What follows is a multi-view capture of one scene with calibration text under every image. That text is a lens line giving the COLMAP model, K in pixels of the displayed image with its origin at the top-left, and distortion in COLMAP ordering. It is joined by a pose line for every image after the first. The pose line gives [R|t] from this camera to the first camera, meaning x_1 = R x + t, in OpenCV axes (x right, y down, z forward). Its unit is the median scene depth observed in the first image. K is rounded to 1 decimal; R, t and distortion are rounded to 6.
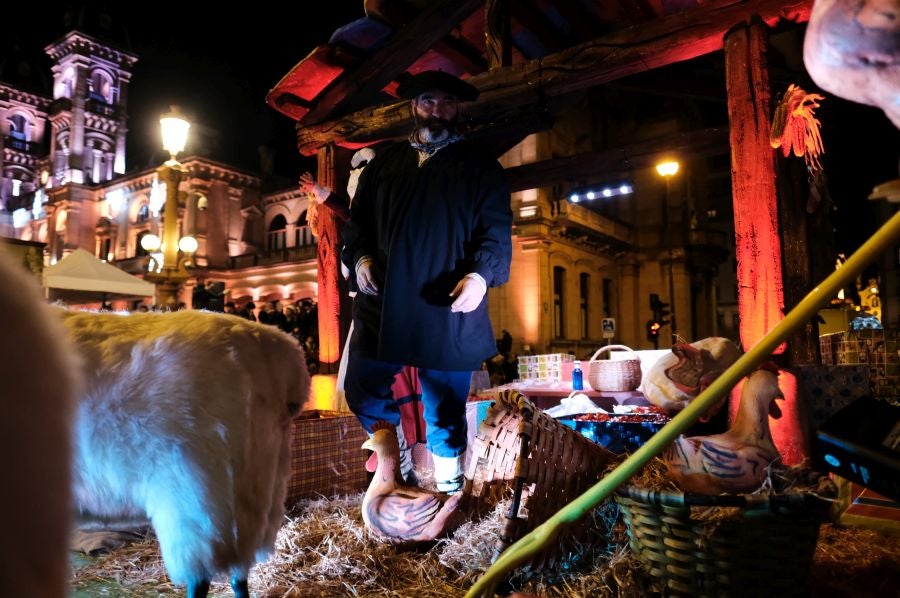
lens RADIAL K [[623.5, 0, 449.7], [0, 623.5, 298.7], [0, 0, 1]] dist [-0.014373, 0.001889]
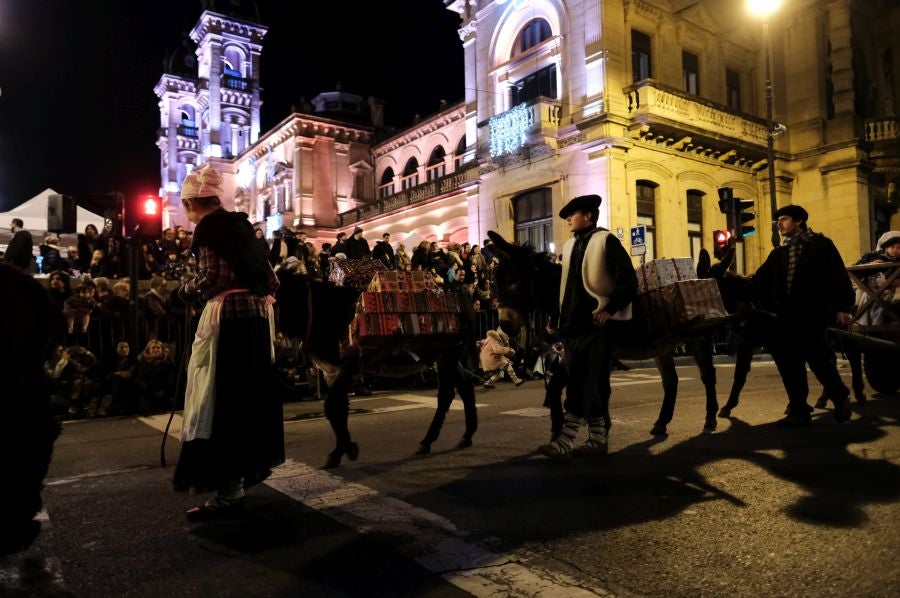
lens RADIAL K [[623.5, 0, 449.3], [0, 623.5, 299.2], [0, 0, 1]] dist [-0.014373, 0.001889]
pose [[0.945532, -0.029627, -0.324178, 0.116629], [0.045430, 0.998114, 0.041288, 0.030683], [0.322343, -0.053766, 0.945095, 0.125653]]
